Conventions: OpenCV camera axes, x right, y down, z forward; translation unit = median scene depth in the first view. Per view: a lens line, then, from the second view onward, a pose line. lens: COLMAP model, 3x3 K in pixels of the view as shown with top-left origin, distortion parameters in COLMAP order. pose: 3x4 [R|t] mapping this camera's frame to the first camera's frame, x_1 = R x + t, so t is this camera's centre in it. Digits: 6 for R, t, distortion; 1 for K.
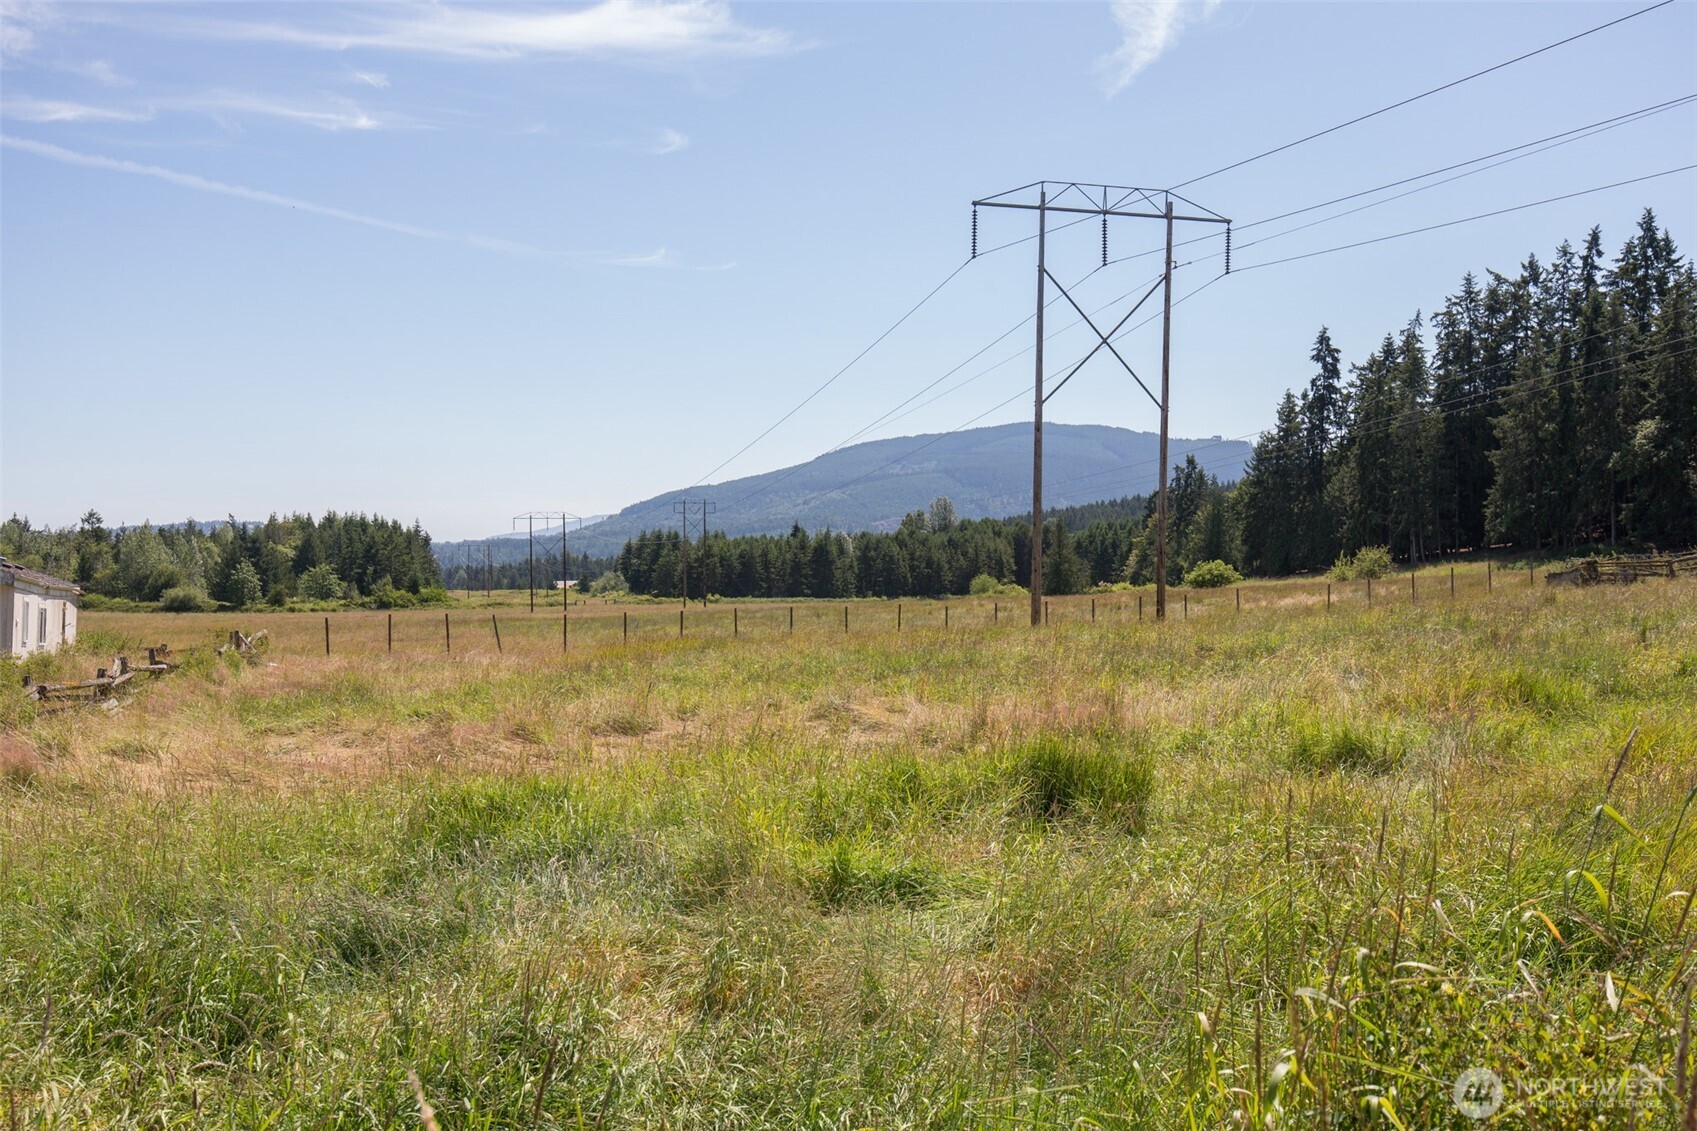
lens RADIAL K [[1517.9, 0, 852.6], [0, 1517.9, 556.1], [0, 0, 1]] dist [-0.008837, -0.016024]
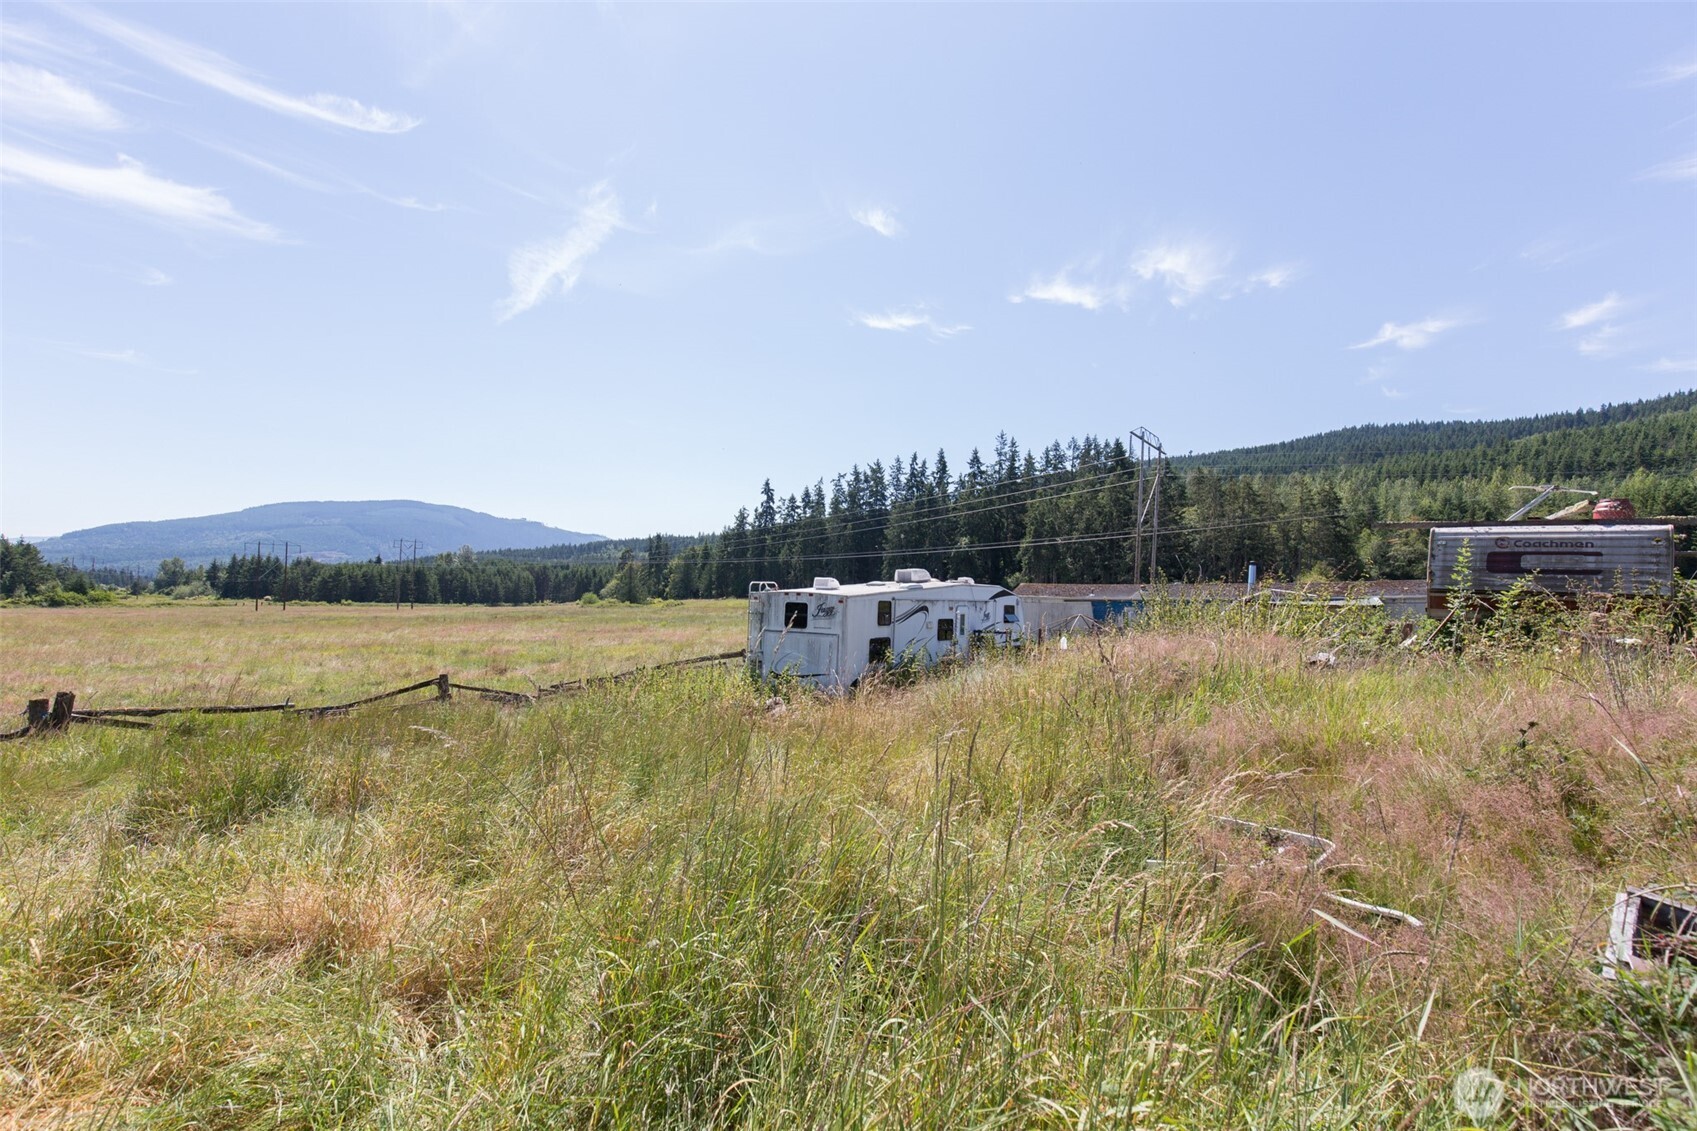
lens RADIAL K [[777.2, 0, 882.0], [0, 777.2, 582.9], [0, 0, 1]] dist [-0.013156, -0.002285]
pose [[0.755756, 0.033936, 0.653974, -0.158210], [-0.030037, 0.999402, -0.017150, 0.004299], [-0.654164, -0.006682, 0.756323, 0.048841]]
